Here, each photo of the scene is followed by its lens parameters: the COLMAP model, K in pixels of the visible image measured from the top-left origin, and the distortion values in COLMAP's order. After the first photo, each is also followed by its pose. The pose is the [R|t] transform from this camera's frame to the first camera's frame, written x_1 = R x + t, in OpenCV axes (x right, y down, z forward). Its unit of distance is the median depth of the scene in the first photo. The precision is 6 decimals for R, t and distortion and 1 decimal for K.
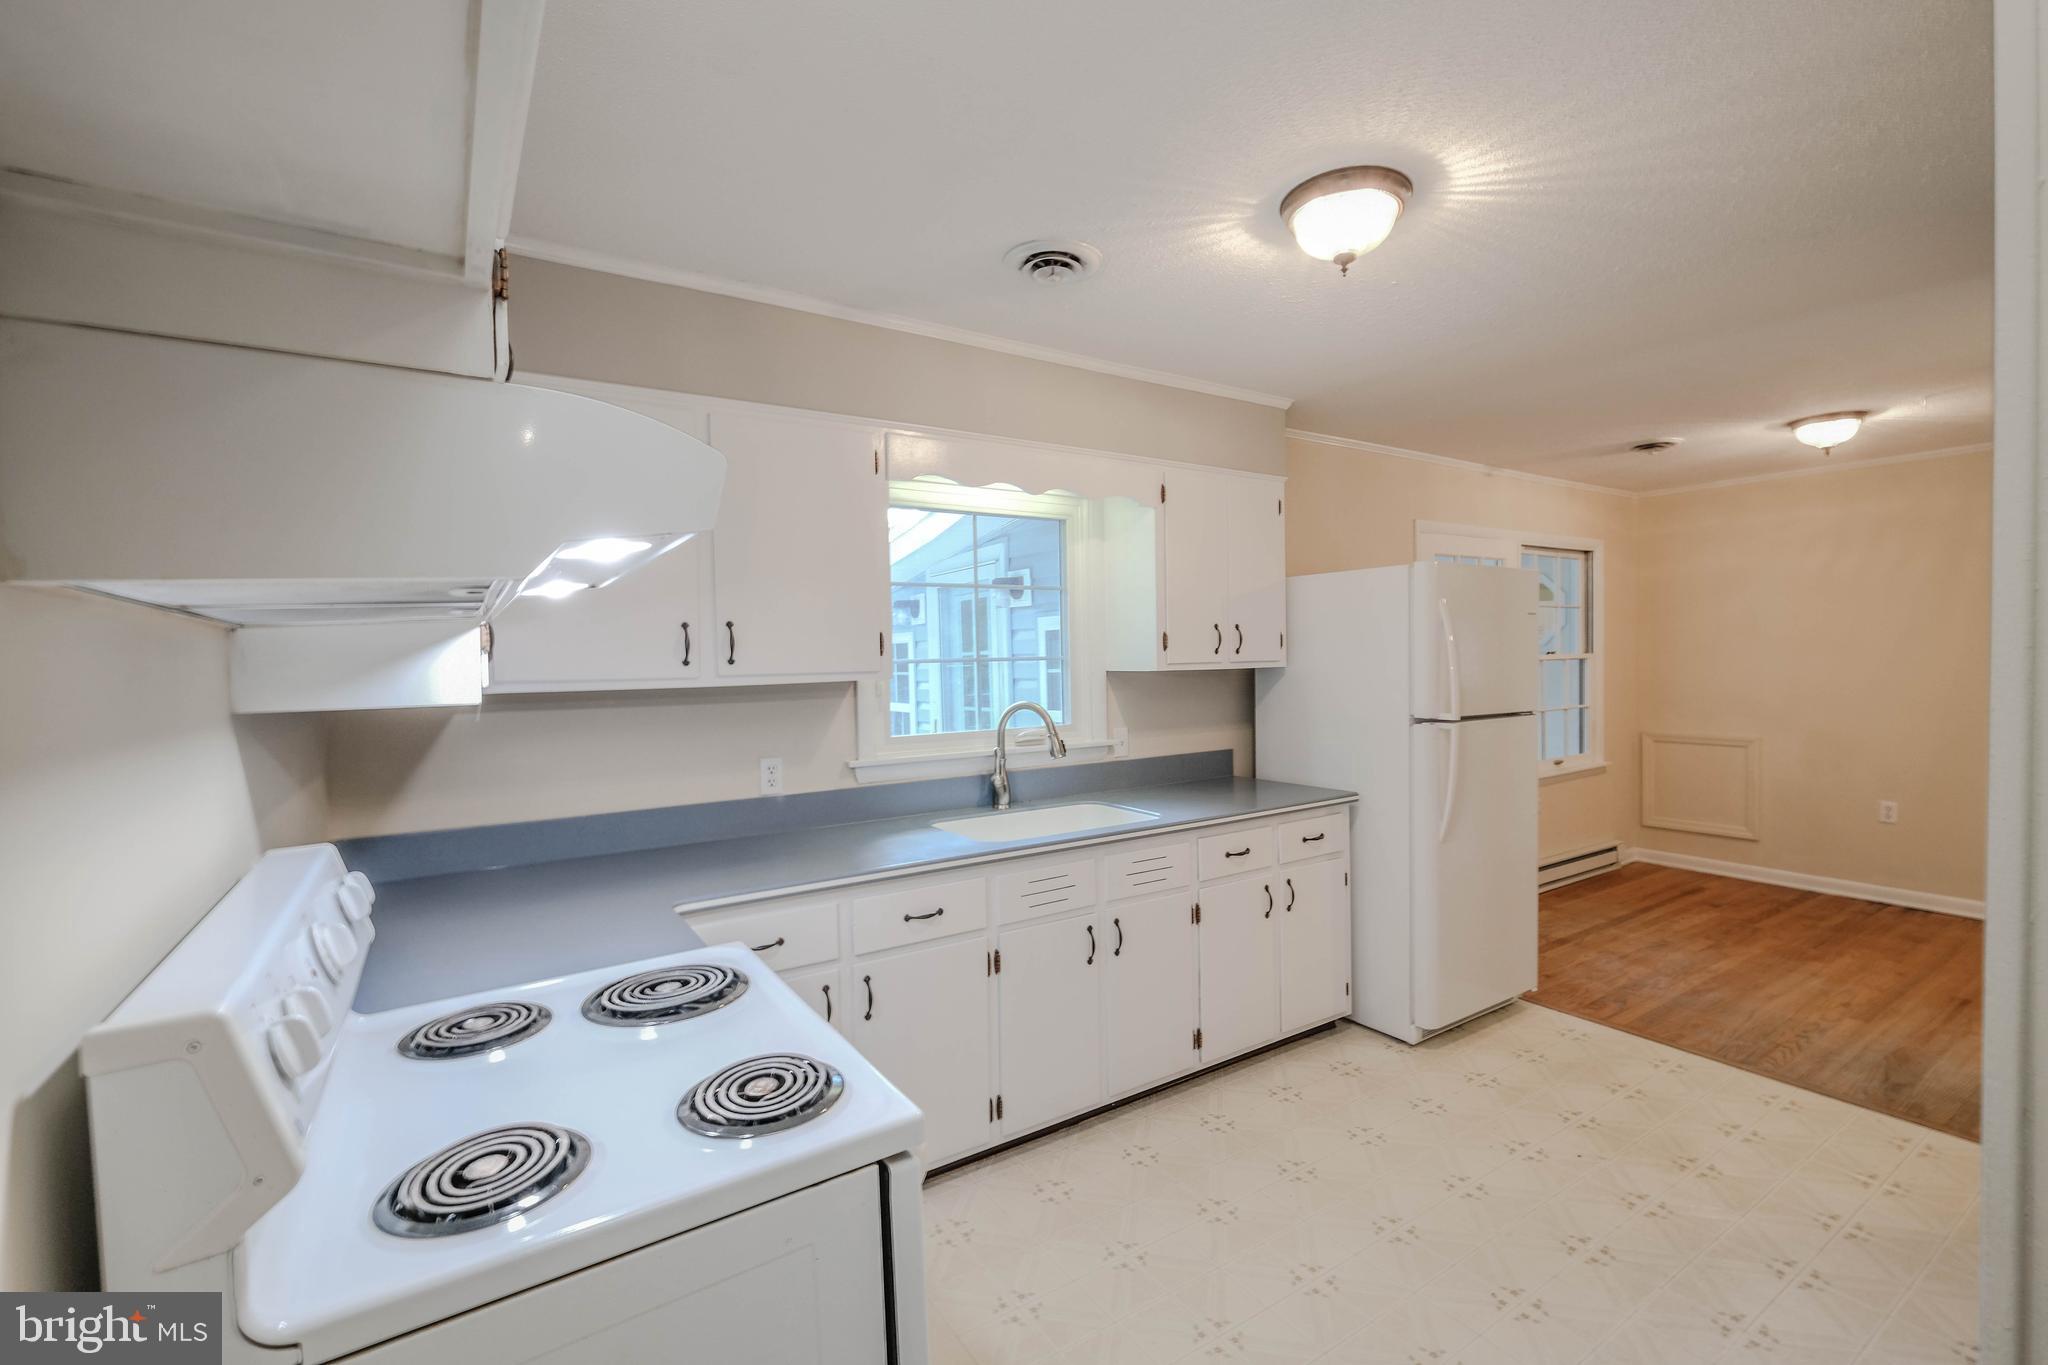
lens RADIAL K [[893.6, 0, 1027.6], [0, 893.6, 686.3], [0, 0, 1]] dist [-0.012063, 0.003682]
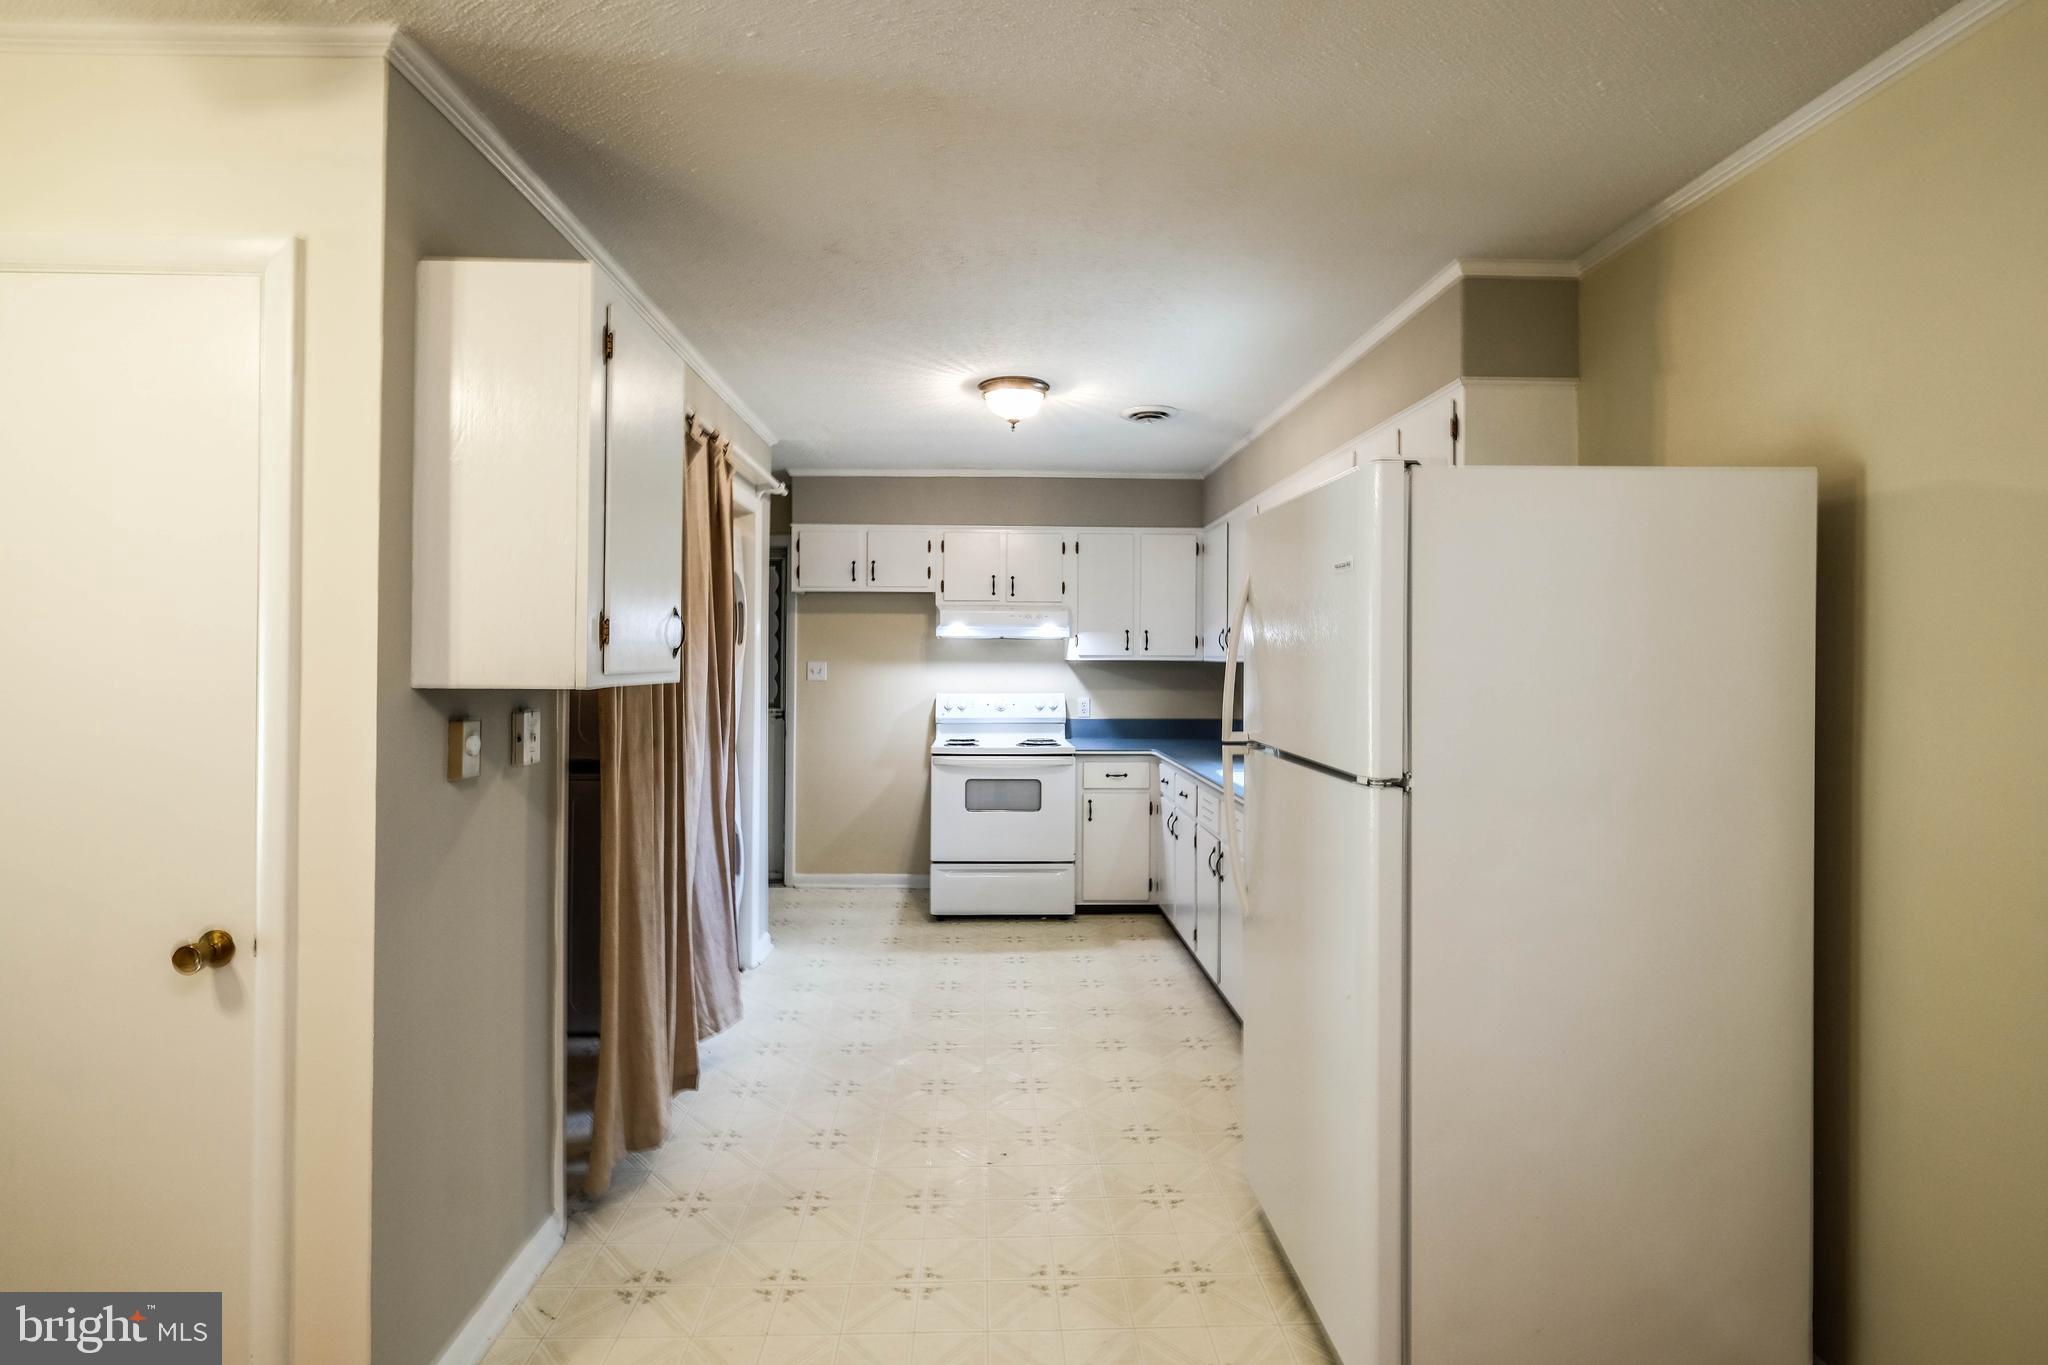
lens RADIAL K [[893.6, 0, 992.0], [0, 893.6, 647.9], [0, 0, 1]] dist [-0.012063, 0.003682]
pose [[-0.532039, 0.010564, -0.846654, 1.091485], [-0.020897, 0.999454, 0.025603, -0.048389], [0.846462, 0.031314, -0.531527, 1.113691]]
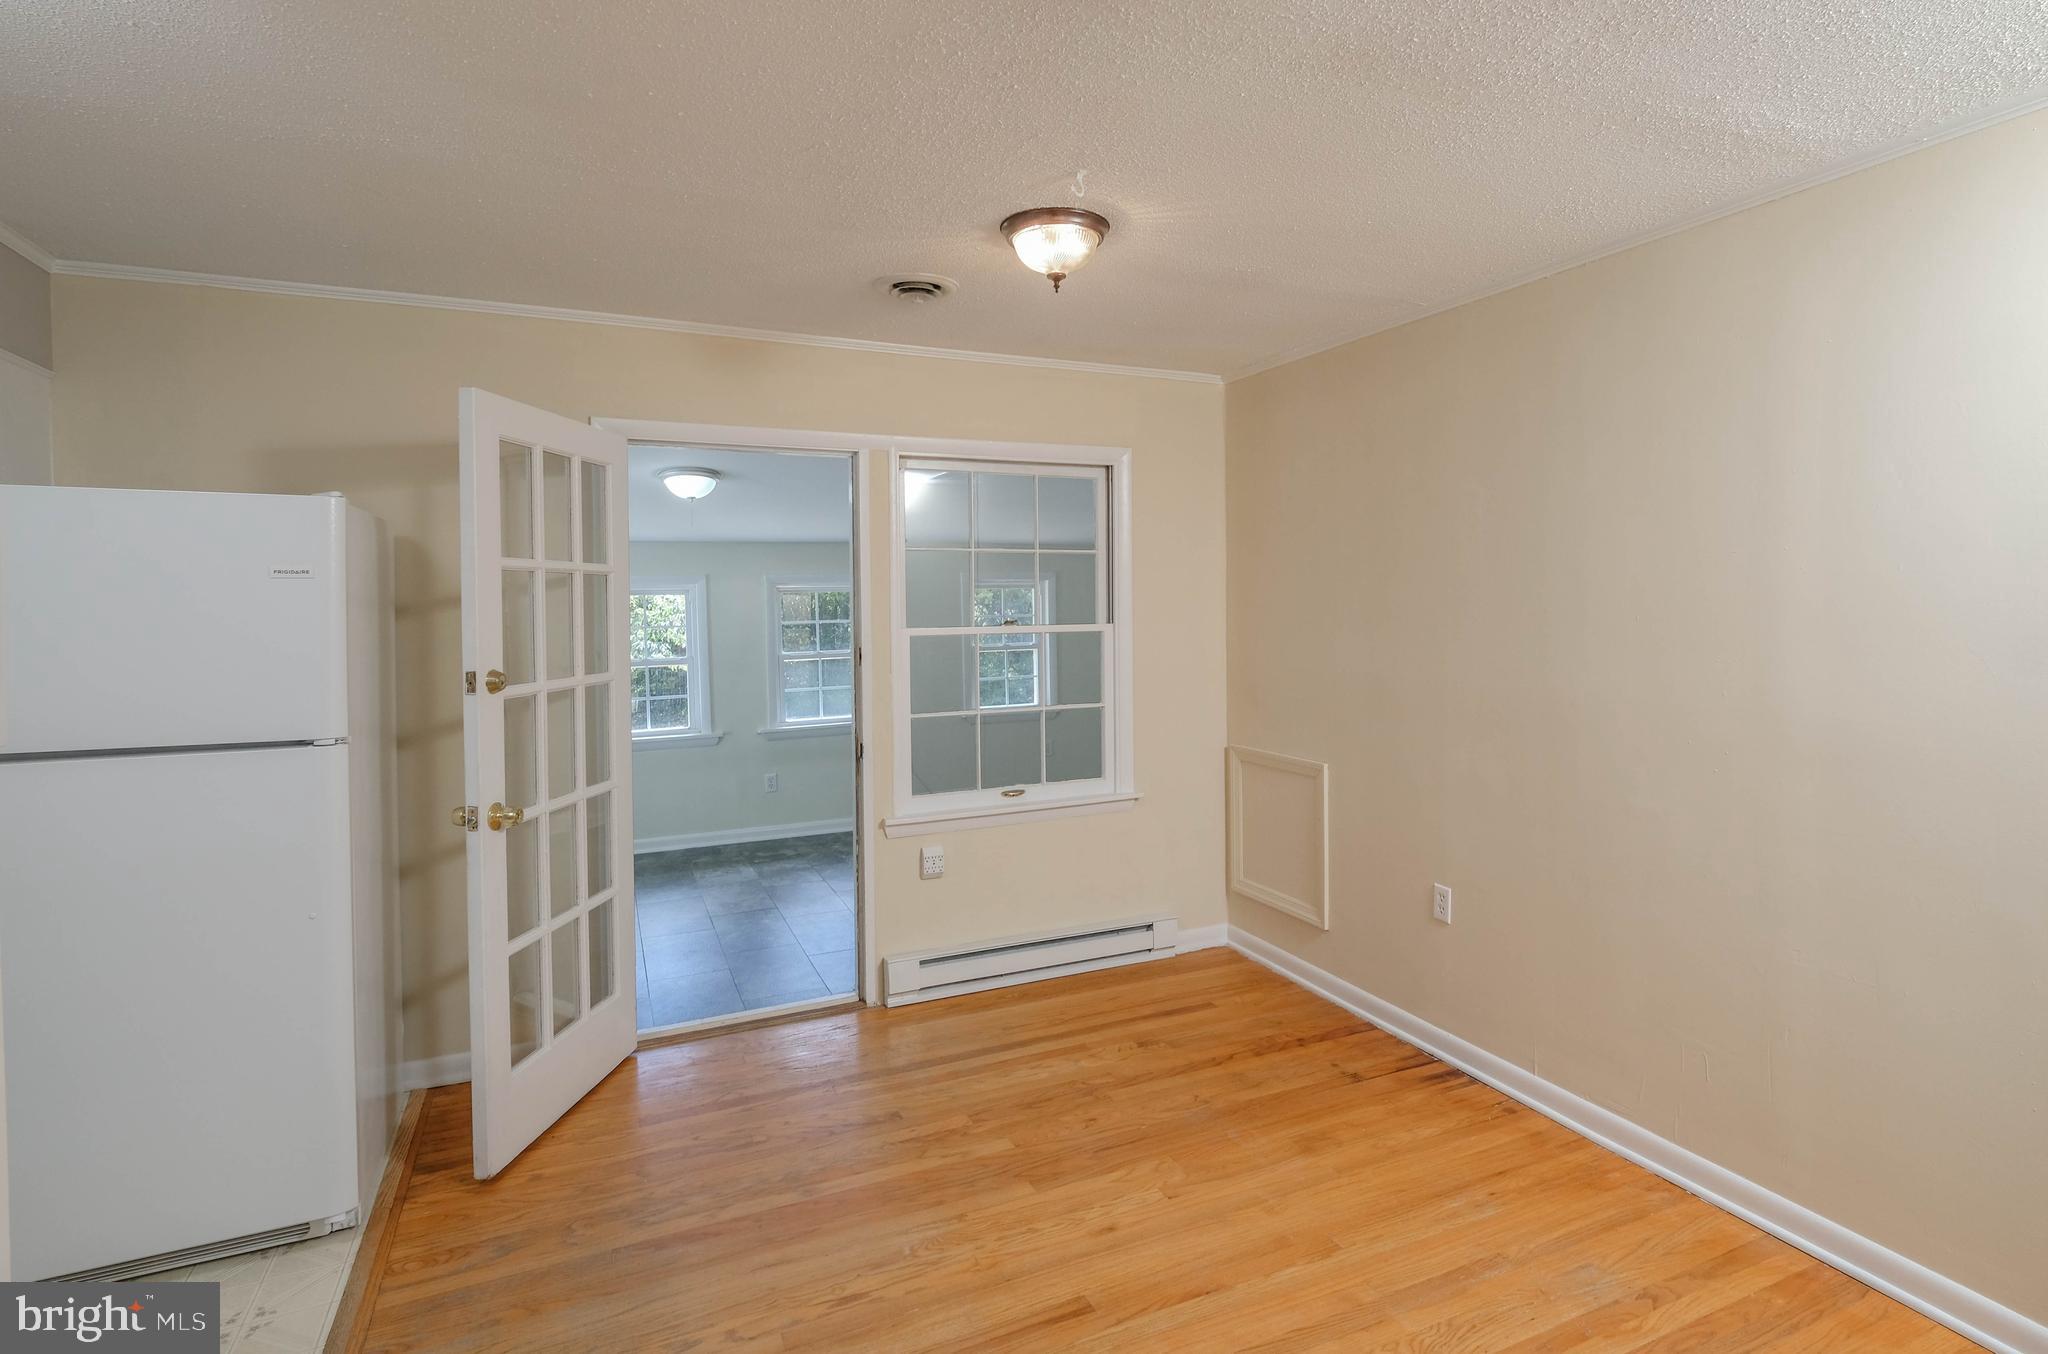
lens RADIAL K [[1074.0, 0, 1087.4], [0, 1074.0, 601.0], [0, 0, 1]] dist [-0.006598, 0.001397]
pose [[0.992352, 0.008013, -0.123182, 1.193892], [-0.011362, 0.999584, -0.026513, -0.053437], [0.122919, 0.027710, 0.992030, 0.370562]]
